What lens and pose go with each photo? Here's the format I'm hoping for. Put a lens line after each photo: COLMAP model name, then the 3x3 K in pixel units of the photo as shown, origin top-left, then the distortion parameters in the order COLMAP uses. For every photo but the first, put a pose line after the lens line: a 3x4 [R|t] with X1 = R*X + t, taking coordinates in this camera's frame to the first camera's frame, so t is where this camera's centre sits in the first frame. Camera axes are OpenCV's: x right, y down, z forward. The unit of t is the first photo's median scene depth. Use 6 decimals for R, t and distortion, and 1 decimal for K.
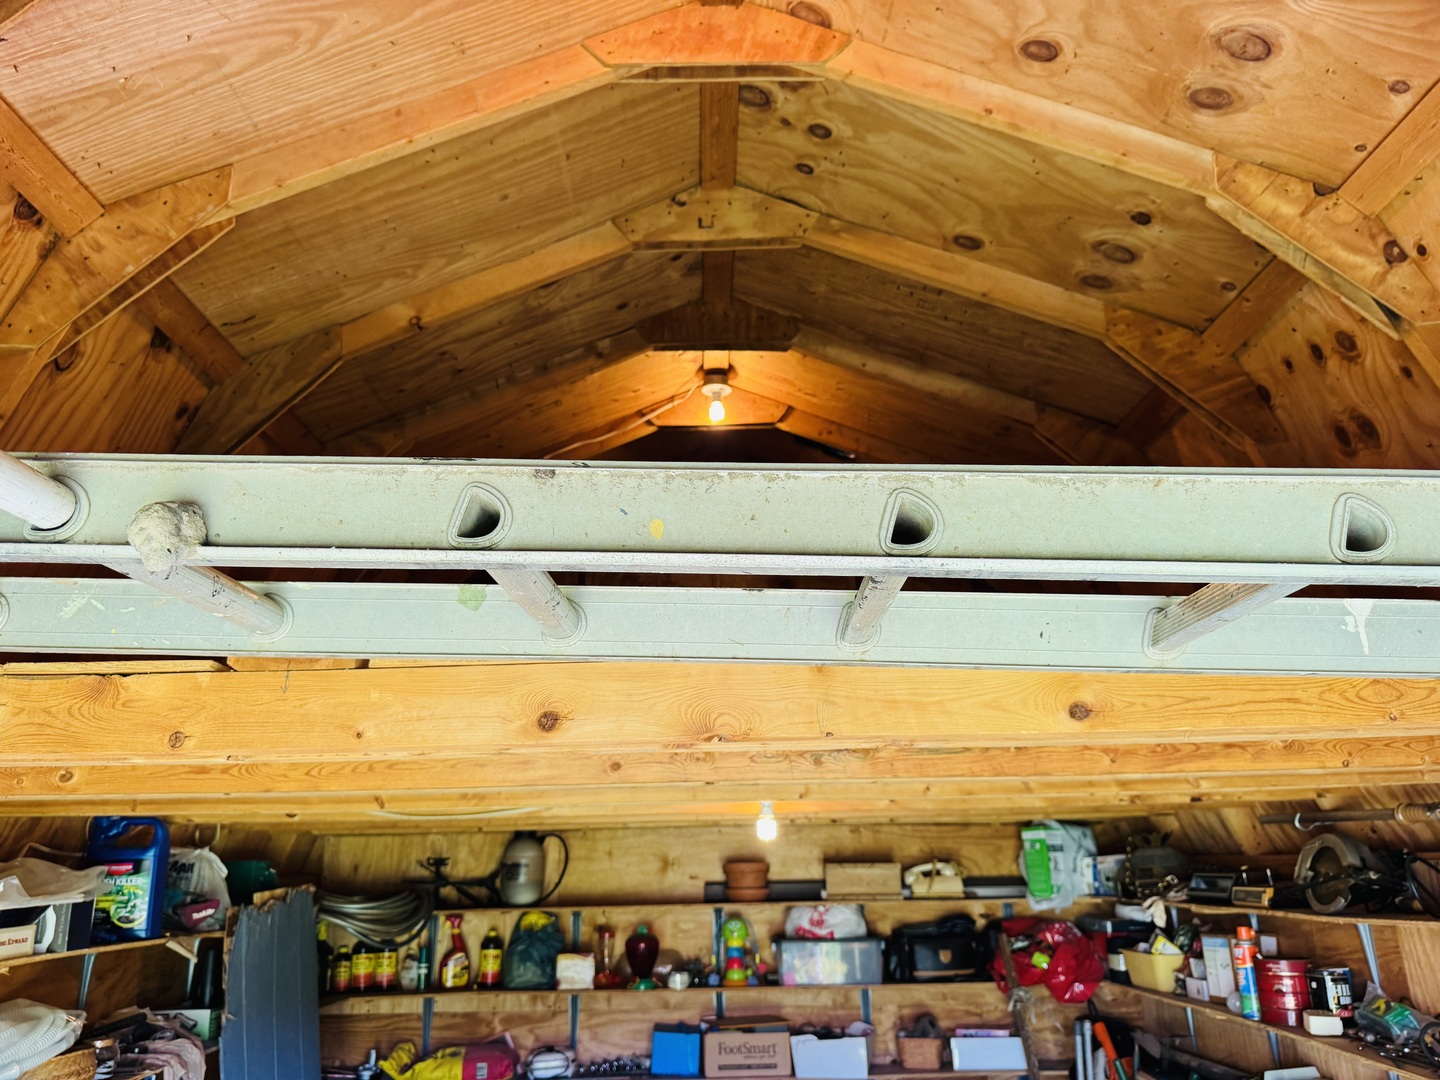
lens RADIAL K [[1009.2, 0, 719.6], [0, 1009.2, 531.5], [0, 0, 1]] dist [0.067368, -0.073120]
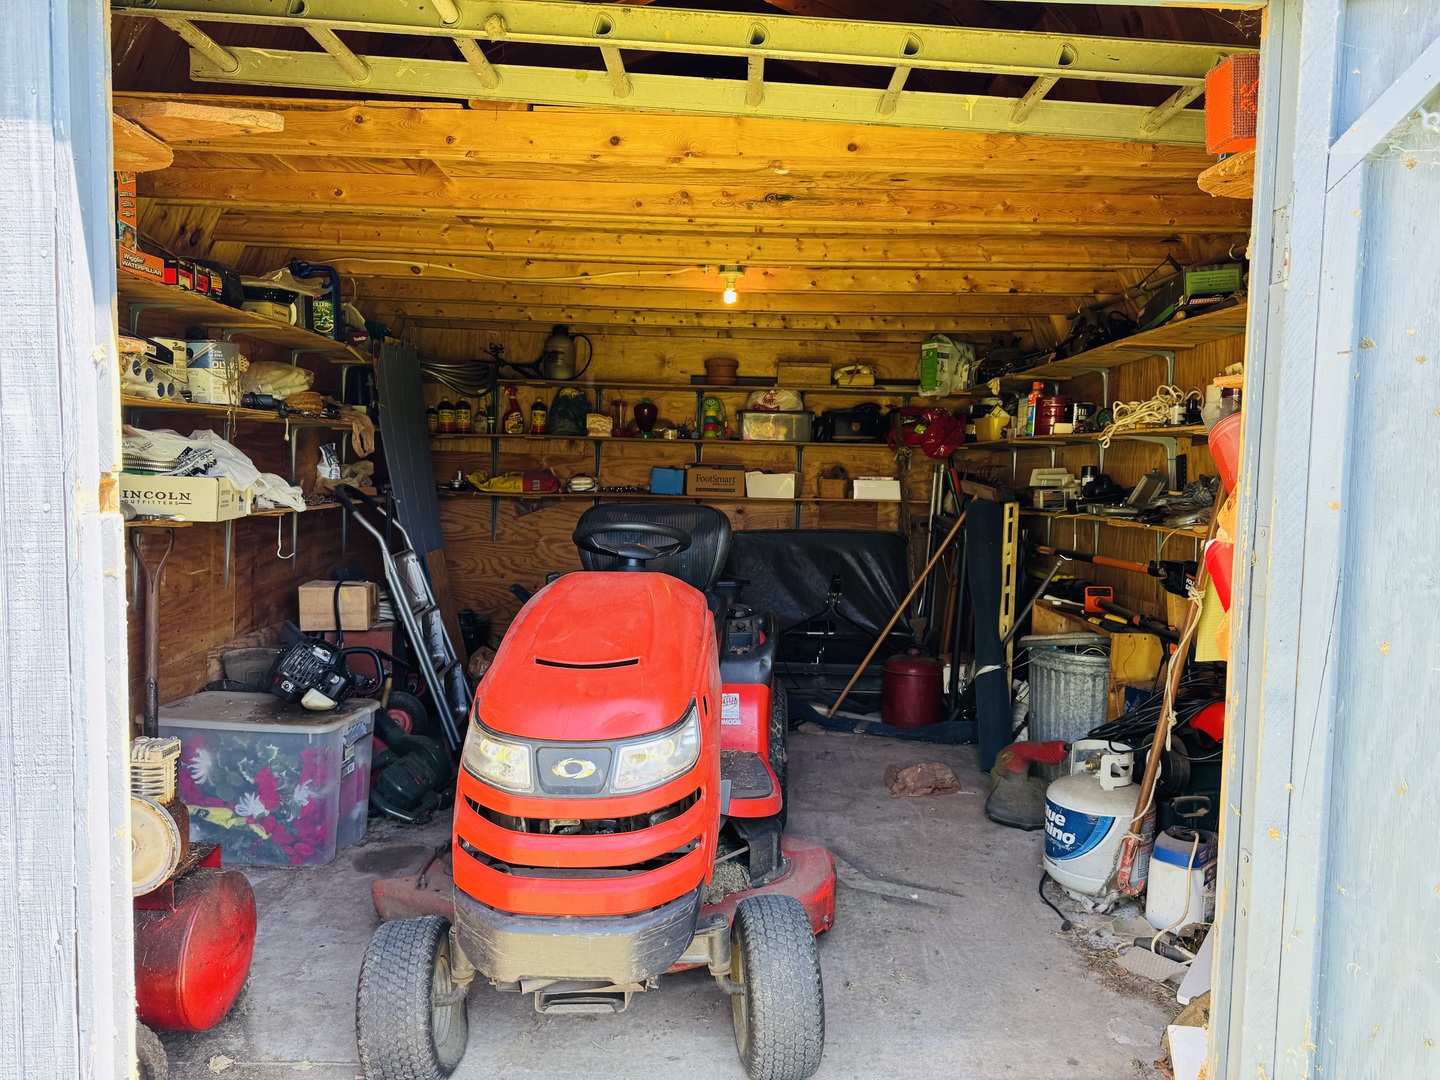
lens RADIAL K [[1009.2, 0, 725.4], [0, 1009.2, 551.8], [0, 0, 1]] dist [0.067368, -0.073120]
pose [[0.998881, 0.043969, 0.017437, 0.019371], [-0.047294, 0.922470, 0.383162, 0.040048], [0.000762, -0.383558, 0.923517, -0.375676]]
